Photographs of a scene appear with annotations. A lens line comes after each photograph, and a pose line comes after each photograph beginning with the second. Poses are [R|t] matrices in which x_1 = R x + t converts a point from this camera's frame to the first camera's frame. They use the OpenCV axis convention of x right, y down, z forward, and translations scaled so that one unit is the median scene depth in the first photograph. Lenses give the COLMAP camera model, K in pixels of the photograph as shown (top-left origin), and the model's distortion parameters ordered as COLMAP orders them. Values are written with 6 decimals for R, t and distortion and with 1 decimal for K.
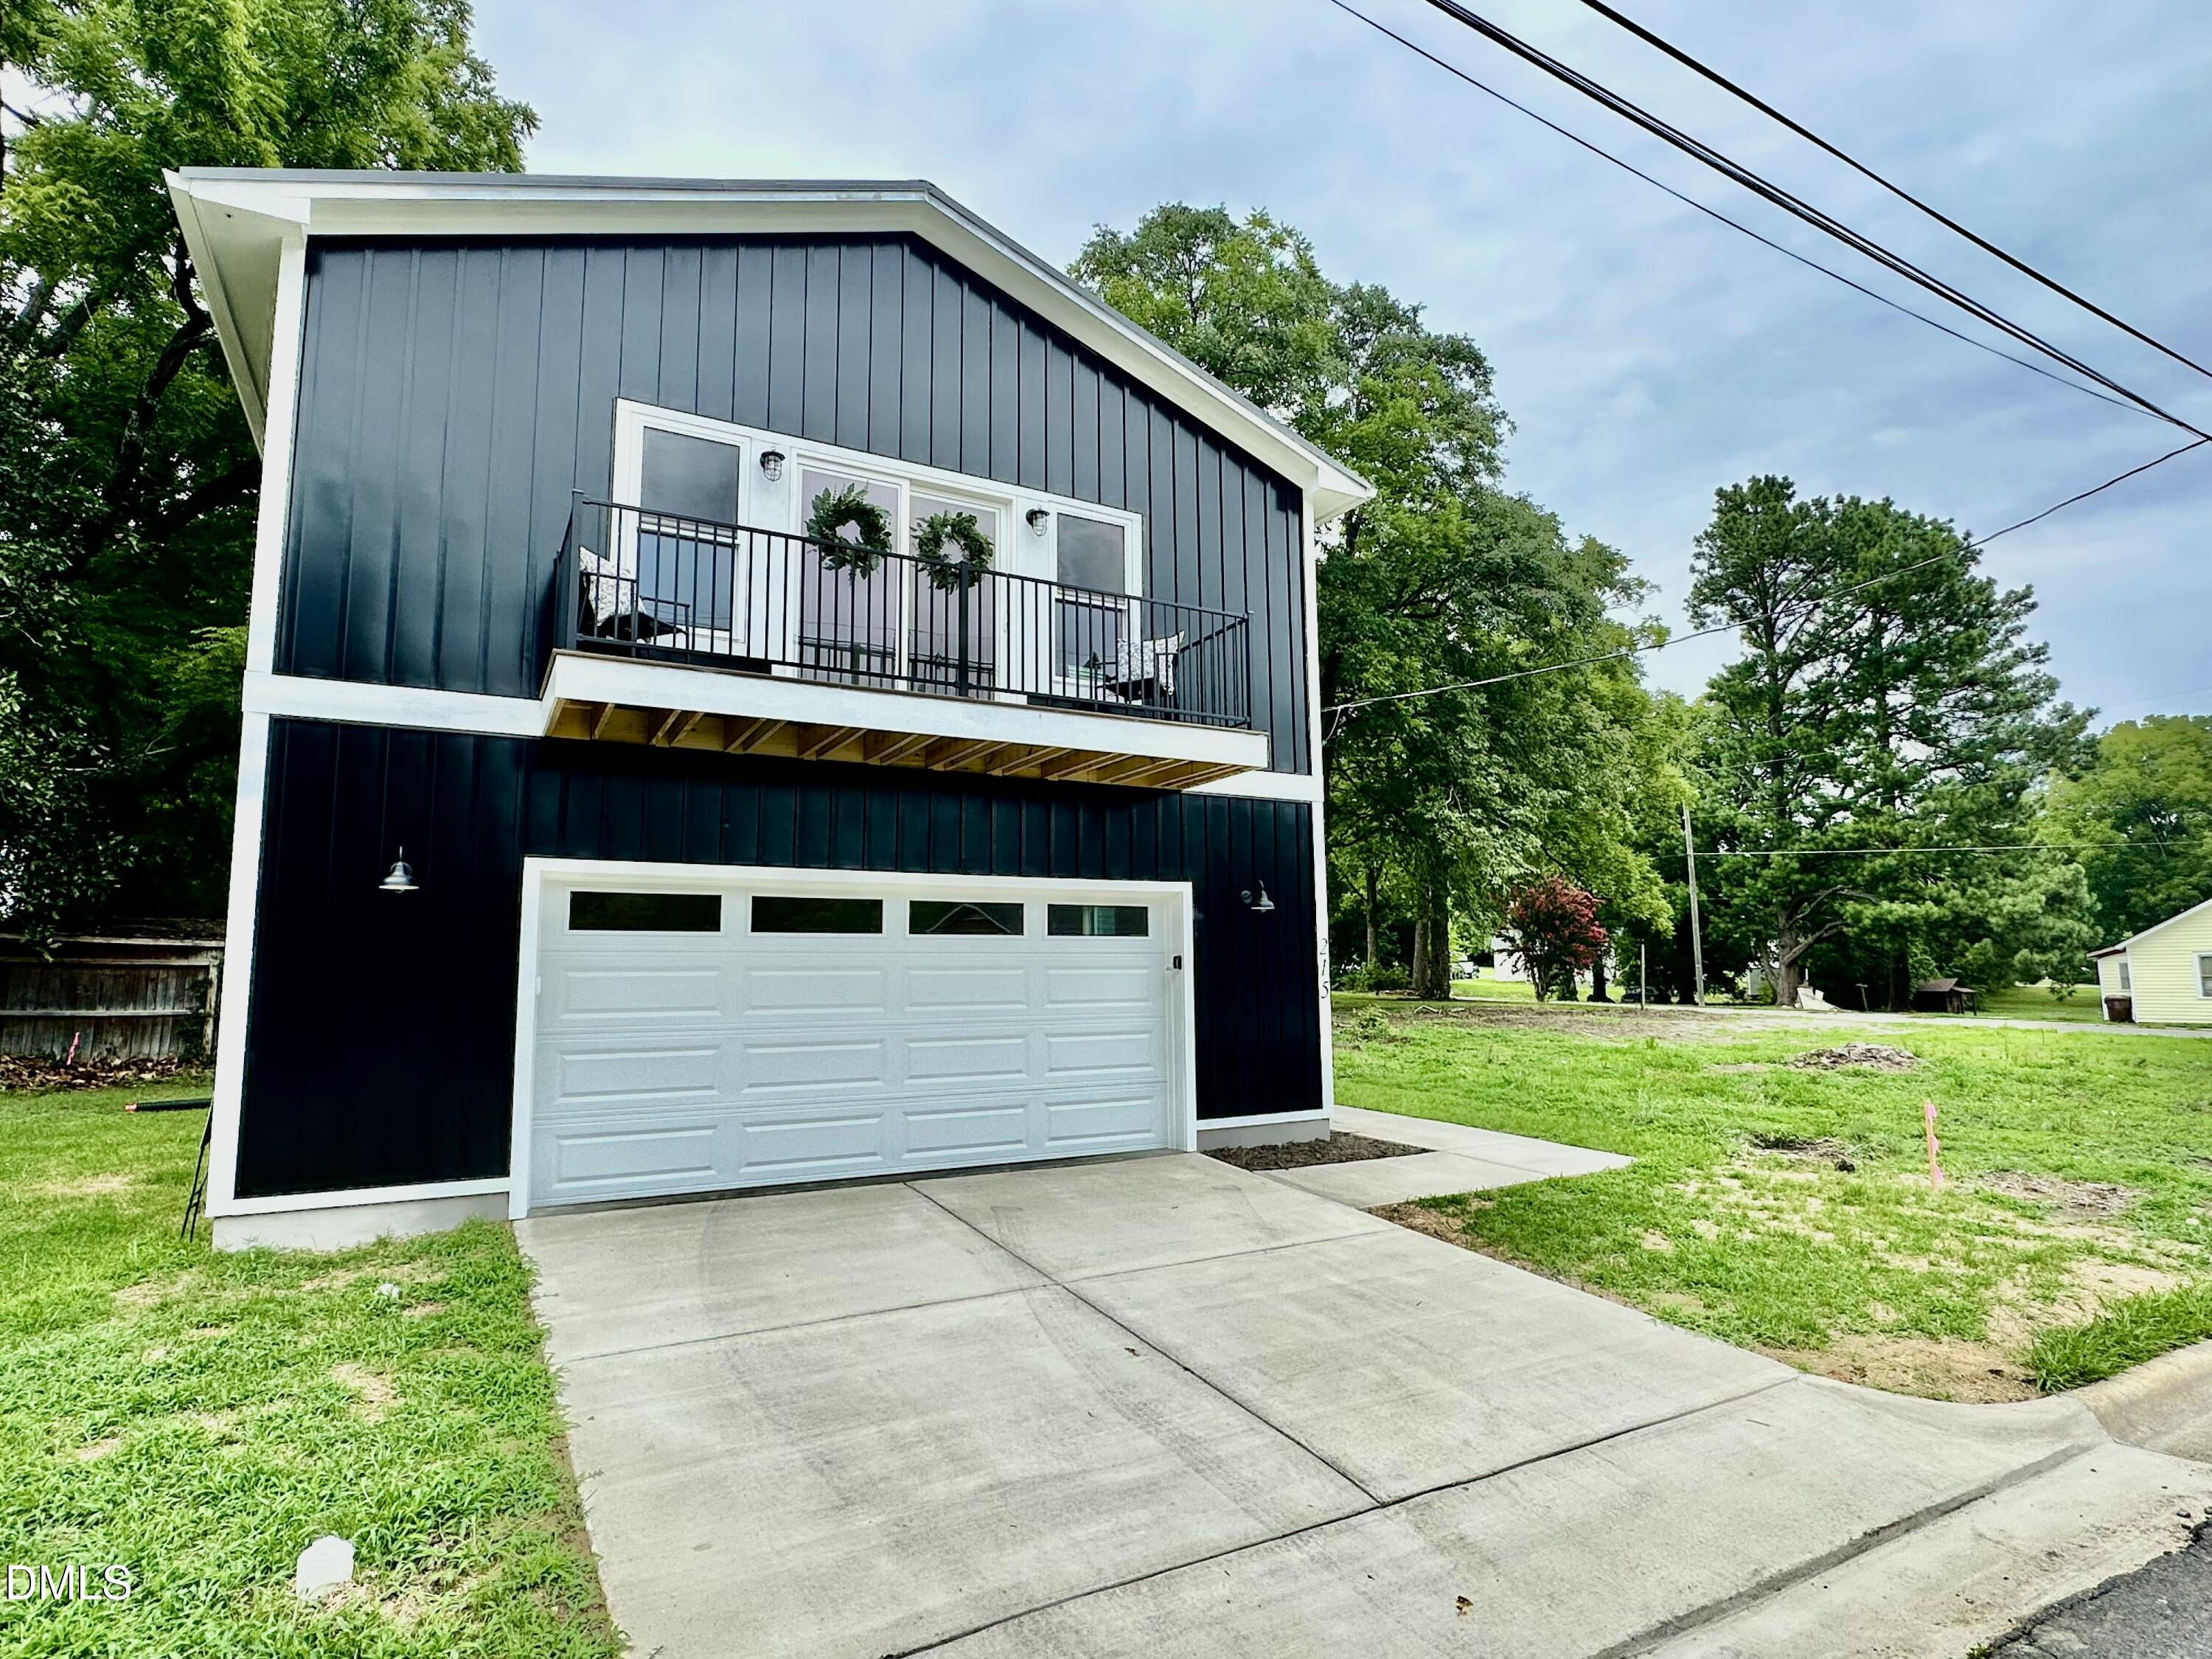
lens RADIAL K [[1173.1, 0, 1112.9], [0, 1173.1, 831.2], [0, 0, 1]] dist [-0.006501, -0.000733]
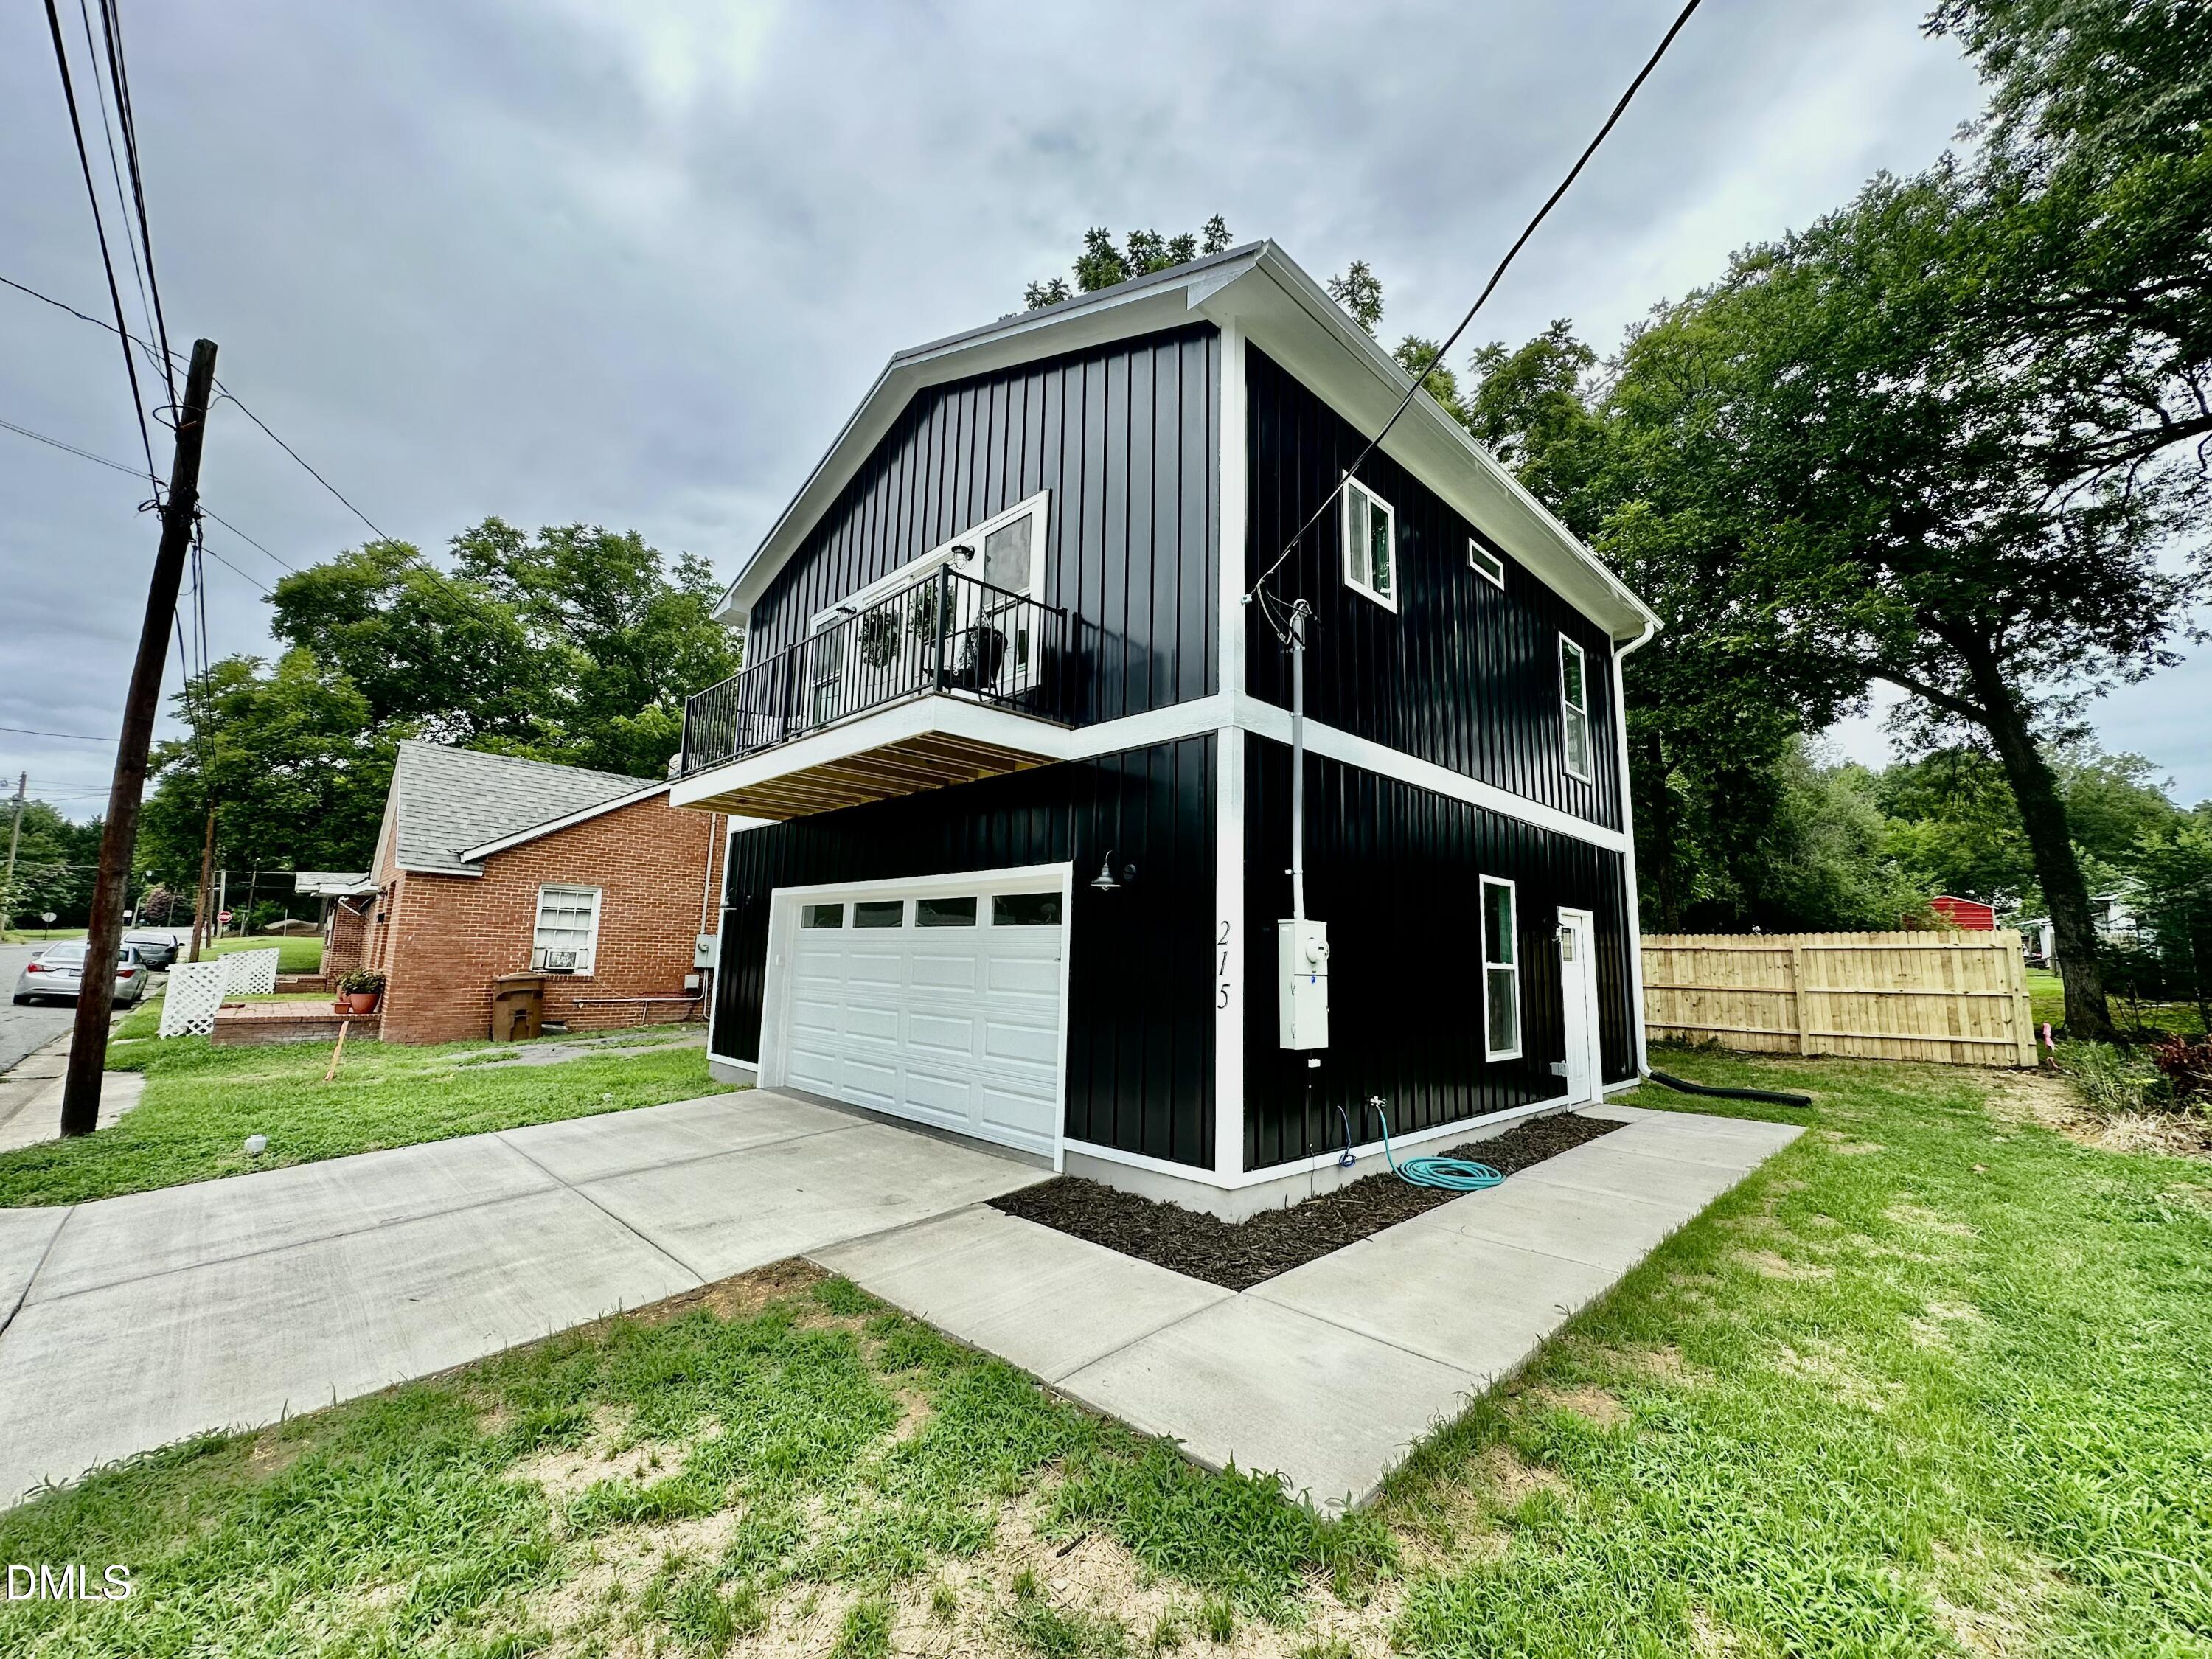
lens RADIAL K [[883.5, 0, 1113.7], [0, 883.5, 824.6], [0, 0, 1]] dist [-0.001414, -0.000040]
pose [[0.262742, -0.128068, -0.956329, 0.771272], [0.094908, 0.989776, -0.106472, 0.096485], [0.960187, -0.062789, 0.272210, 0.915494]]
